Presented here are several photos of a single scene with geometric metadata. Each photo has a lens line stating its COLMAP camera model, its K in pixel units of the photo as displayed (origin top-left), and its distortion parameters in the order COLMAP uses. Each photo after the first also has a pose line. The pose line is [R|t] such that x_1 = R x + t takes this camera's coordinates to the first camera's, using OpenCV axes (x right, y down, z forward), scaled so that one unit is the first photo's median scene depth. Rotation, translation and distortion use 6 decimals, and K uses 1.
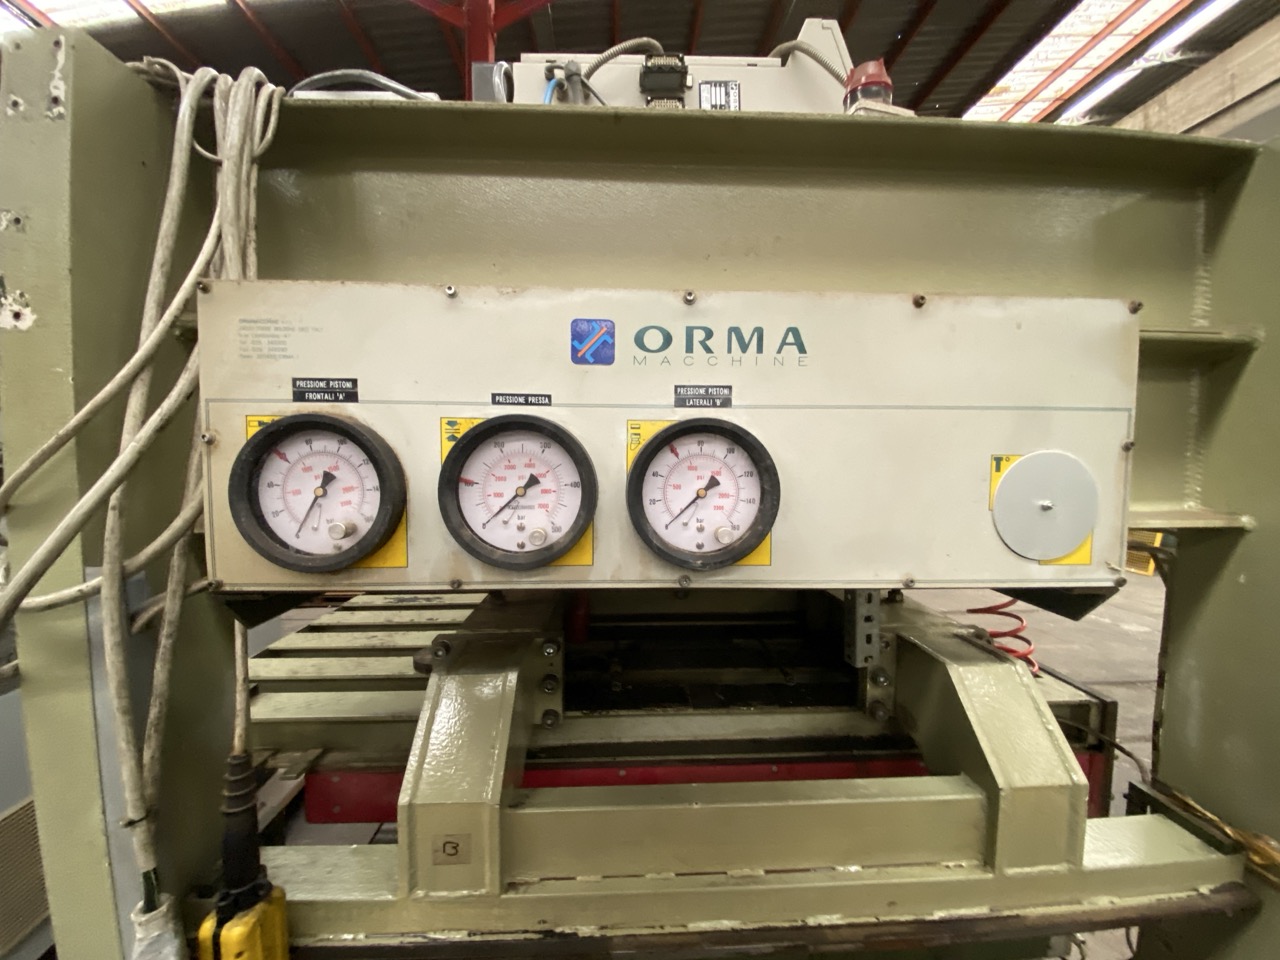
lens RADIAL K [[516.5, 0, 640.0], [0, 516.5, 480.0], [0, 0, 1]] dist [0.007791, -0.011721]
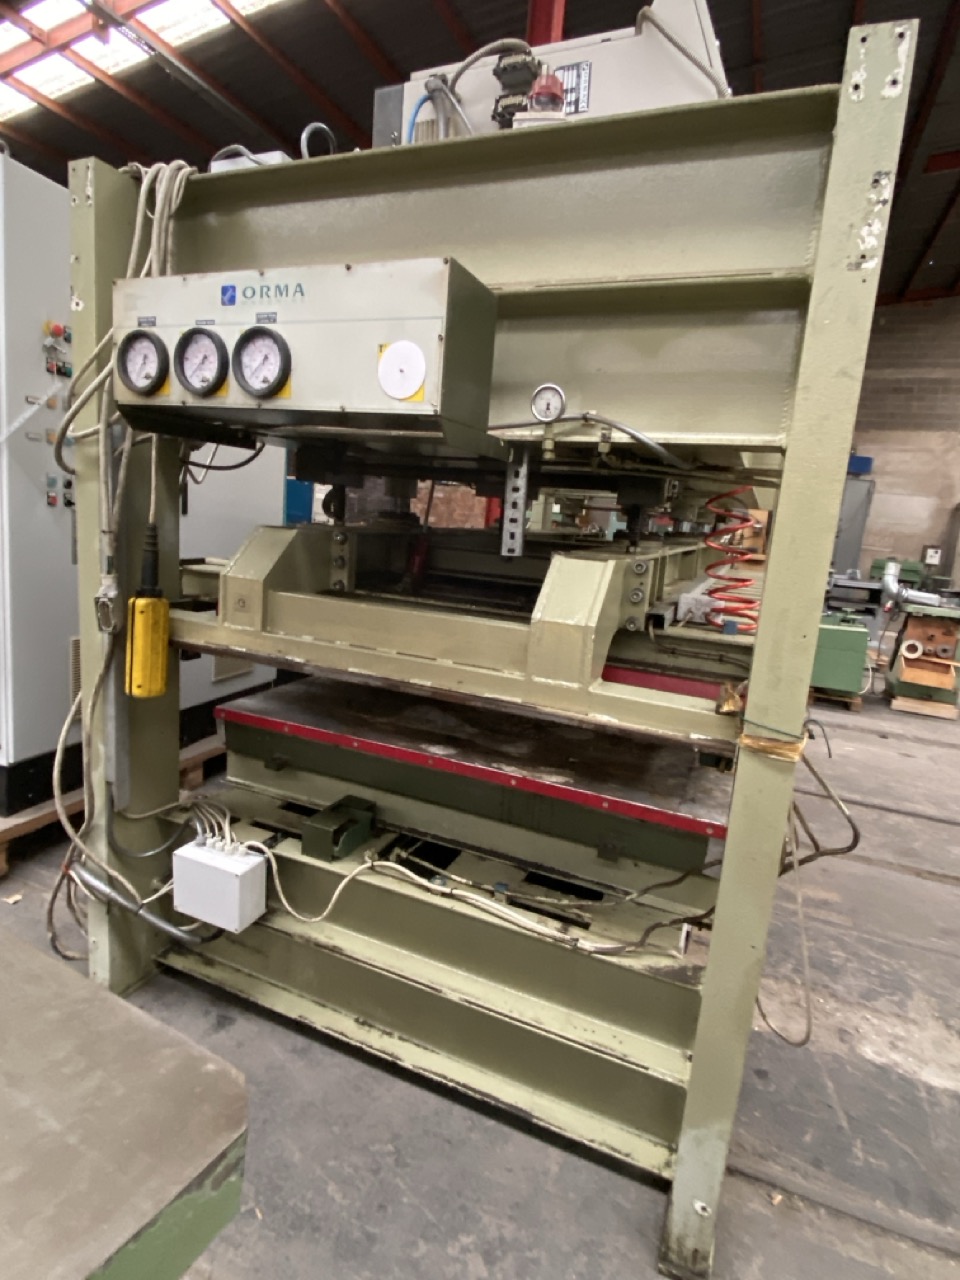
lens RADIAL K [[680.9, 0, 480.0], [0, 680.9, 640.0], [0, 0, 1]] dist [-0.000359, 0.000003]
pose [[0.900587, 0.147589, -0.408852, 1.649133], [-0.101472, 0.985987, 0.132411, 0.509442], [0.422666, -0.077761, 0.902943, -0.973902]]
